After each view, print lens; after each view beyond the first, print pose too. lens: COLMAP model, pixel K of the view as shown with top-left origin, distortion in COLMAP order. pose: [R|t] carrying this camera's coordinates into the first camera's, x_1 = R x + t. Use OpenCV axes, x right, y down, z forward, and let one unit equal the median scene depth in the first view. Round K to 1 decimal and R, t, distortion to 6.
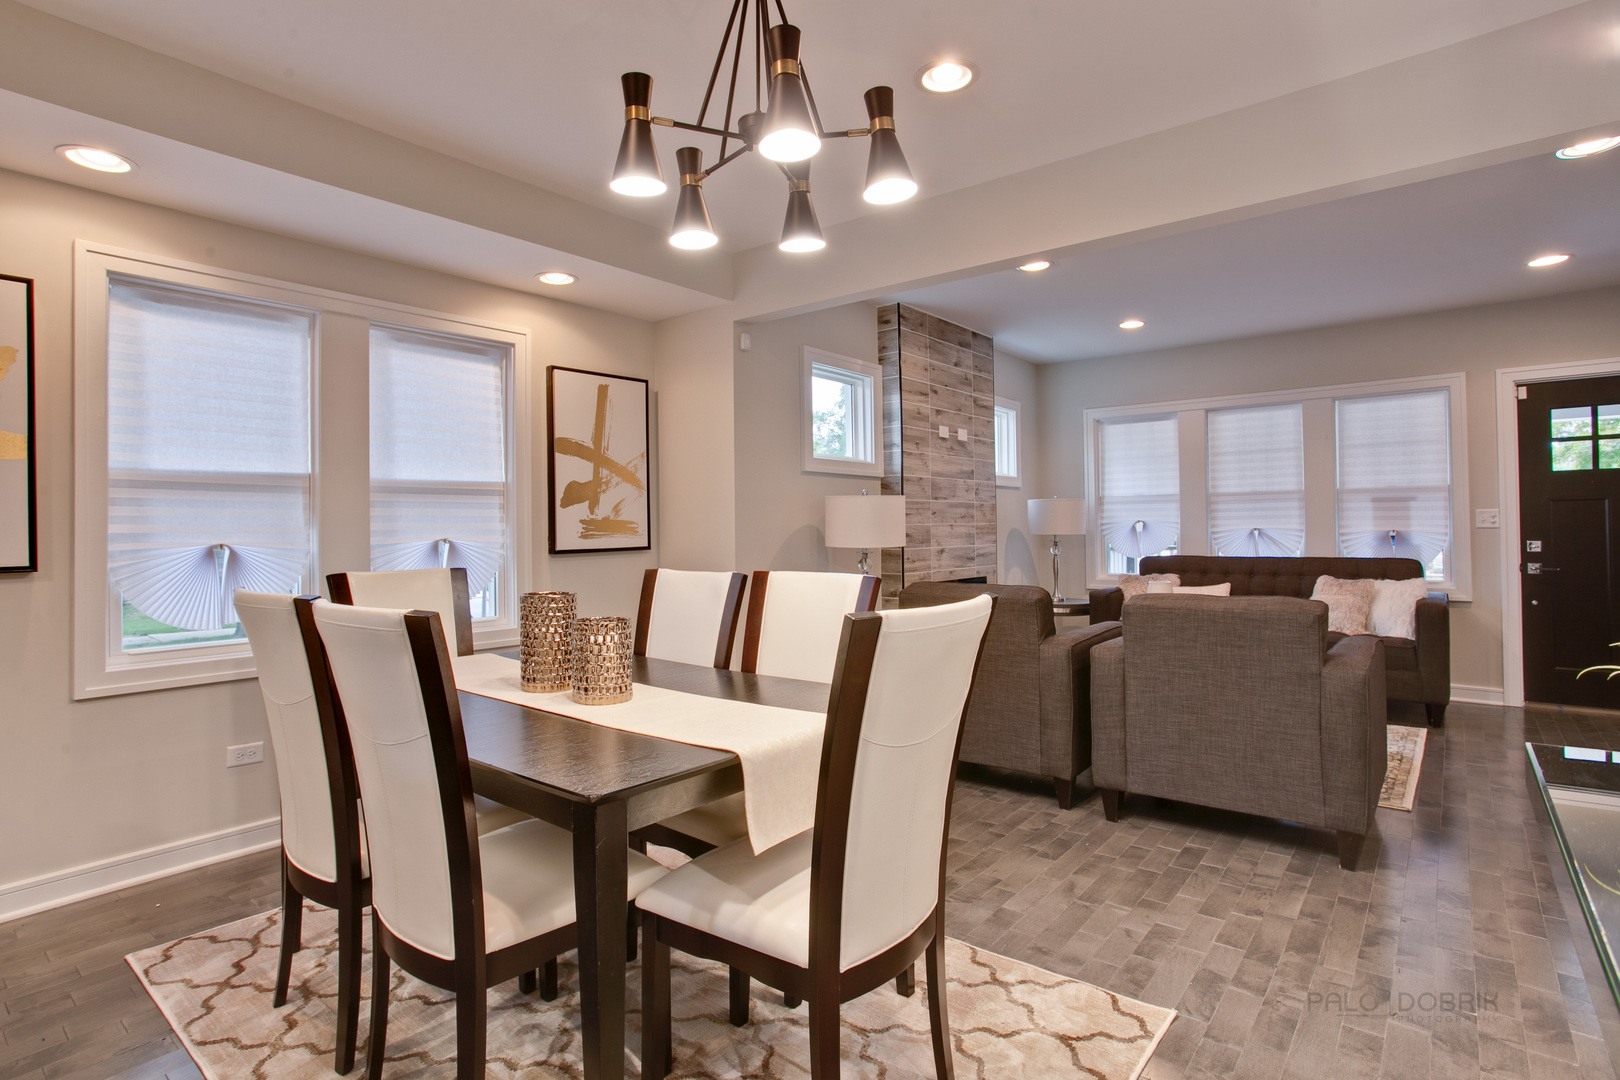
lens RADIAL K [[786.0, 0, 822.9], [0, 786.0, 535.5], [0, 0, 1]] dist [-0.021038, 0.001660]
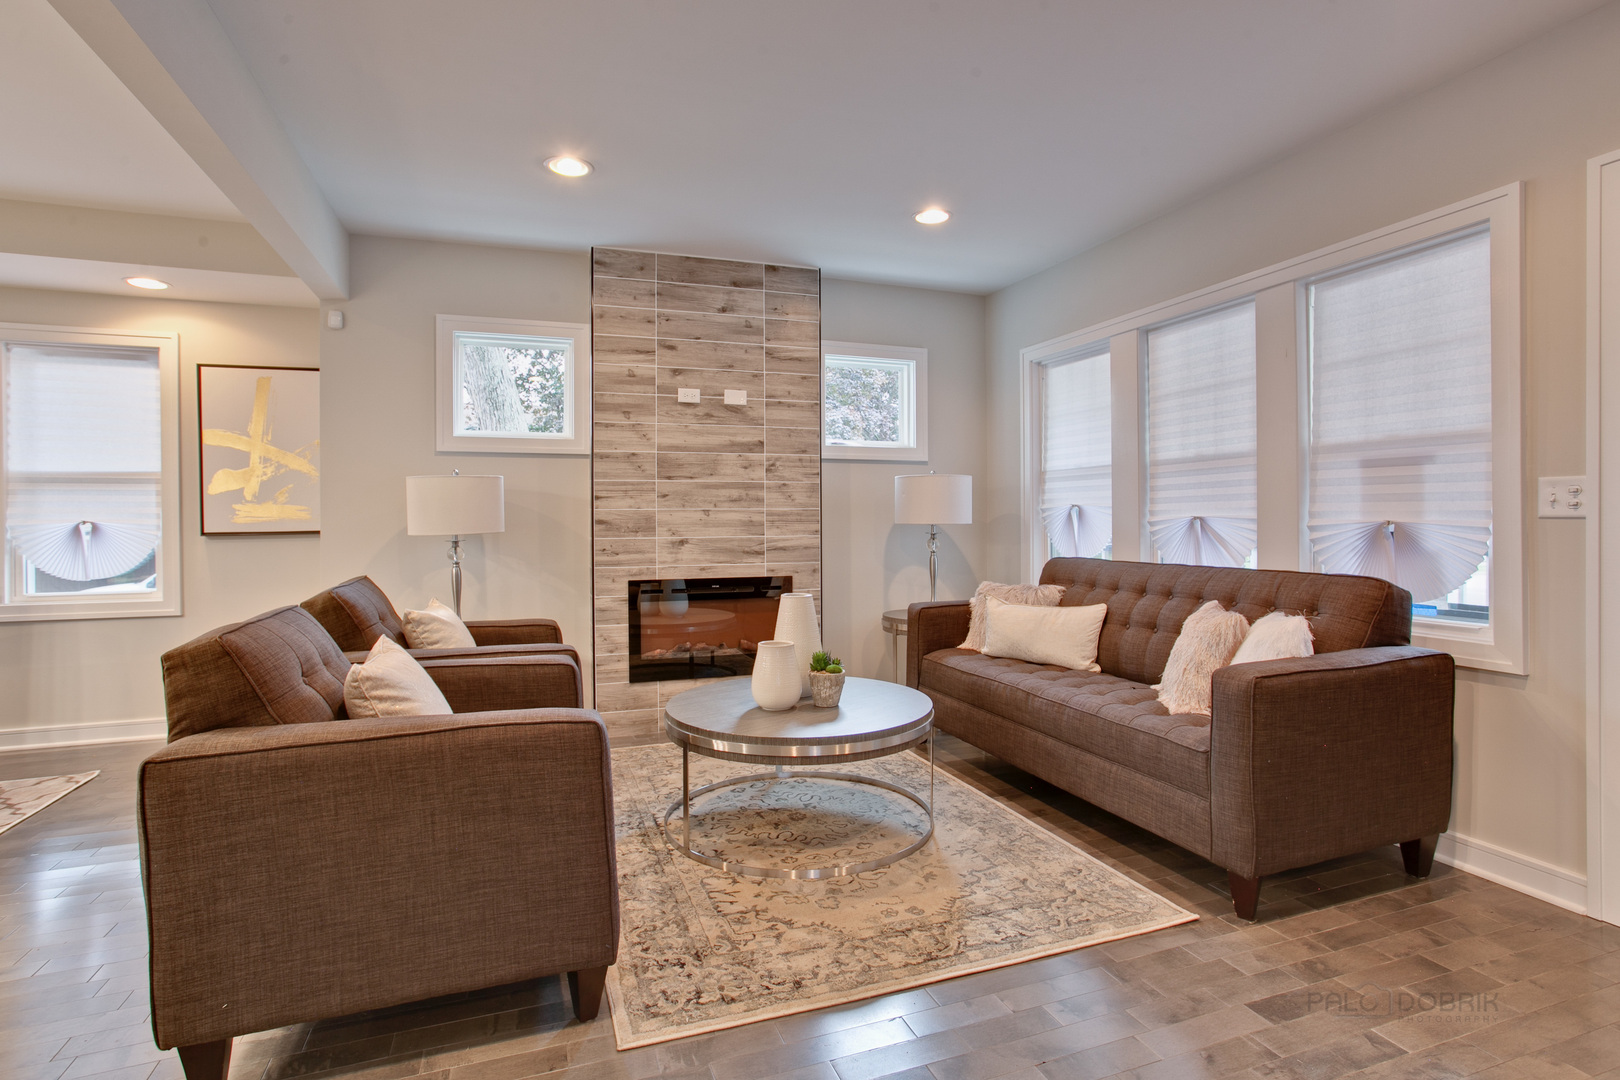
lens RADIAL K [[786.0, 0, 812.0], [0, 786.0, 534.8], [0, 0, 1]] dist [-0.021038, 0.001660]
pose [[0.857388, 0.016874, -0.514394, 0.660821], [-0.009585, 0.999813, 0.016822, -0.002967], [0.514581, -0.009493, 0.857389, 0.356357]]
